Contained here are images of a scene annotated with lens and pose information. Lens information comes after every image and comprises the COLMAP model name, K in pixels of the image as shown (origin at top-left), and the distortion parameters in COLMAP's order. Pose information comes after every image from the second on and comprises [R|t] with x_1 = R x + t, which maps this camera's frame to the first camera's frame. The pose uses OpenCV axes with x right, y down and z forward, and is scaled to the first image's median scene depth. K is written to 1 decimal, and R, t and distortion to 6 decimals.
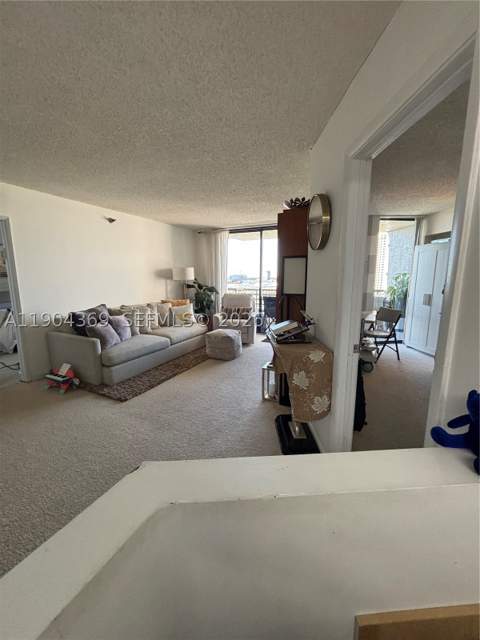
lens RADIAL K [[260.2, 0, 240.0], [0, 260.2, 320.0], [0, 0, 1]] dist [-0.000156, 0.000176]
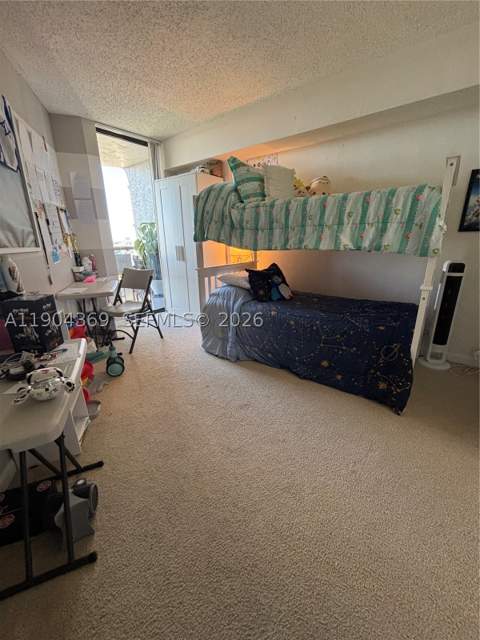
lens RADIAL K [[260.2, 0, 240.0], [0, 260.2, 320.0], [0, 0, 1]] dist [-0.000156, 0.000176]
pose [[0.672147, -0.219239, 0.707215, 0.193456], [0.127176, 0.975146, 0.181429, -0.001579], [-0.729414, -0.032006, 0.683323, 0.260817]]
